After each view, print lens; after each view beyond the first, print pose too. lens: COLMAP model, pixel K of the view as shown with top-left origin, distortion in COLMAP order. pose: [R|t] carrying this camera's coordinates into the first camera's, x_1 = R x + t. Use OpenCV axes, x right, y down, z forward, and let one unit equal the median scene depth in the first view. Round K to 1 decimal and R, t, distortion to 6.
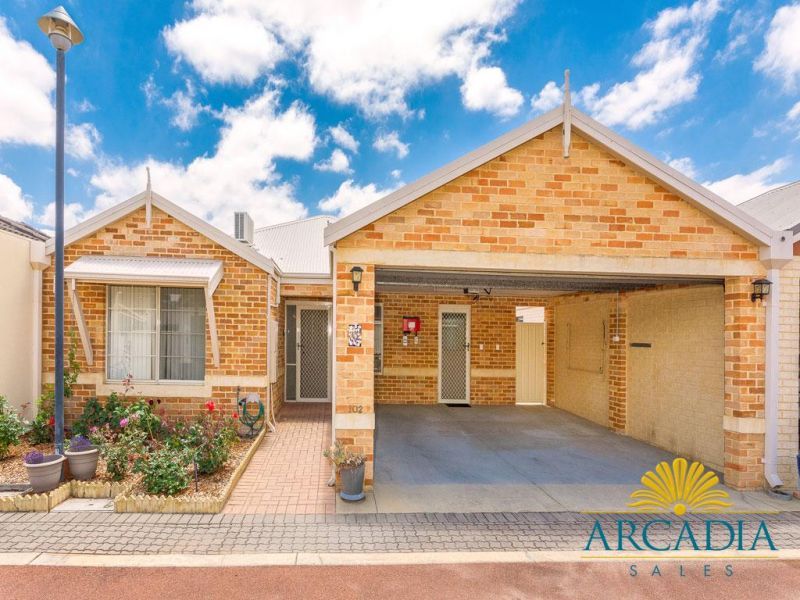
lens RADIAL K [[515.9, 0, 409.6], [0, 515.9, 333.3], [0, 0, 1]] dist [-0.019572, 0.008670]
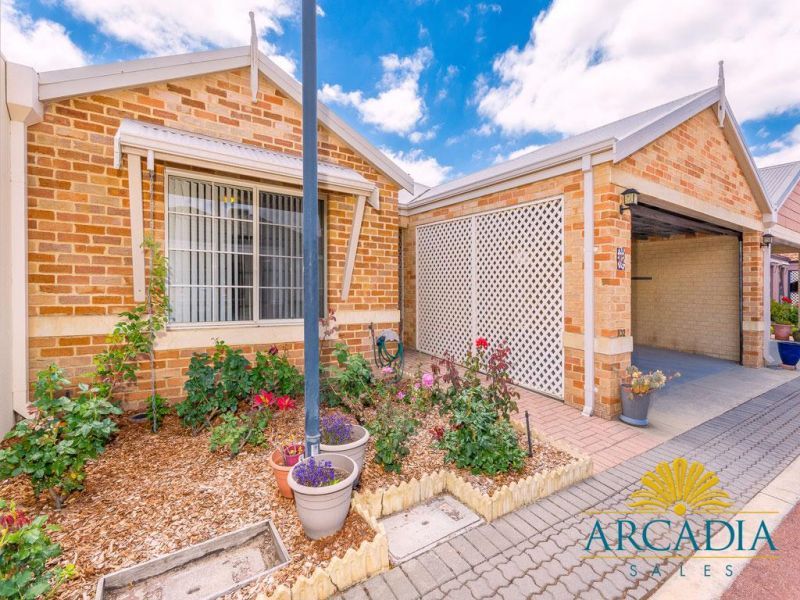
lens RADIAL K [[384.5, 0, 482.3], [0, 384.5, 282.2], [0, 0, 1]] dist [0.001483, -0.001988]
pose [[0.823843, 0.001674, 0.566816, -0.537489], [-0.006455, 0.999958, 0.006429, 0.032091], [-0.566782, -0.008955, 0.823819, 0.388323]]
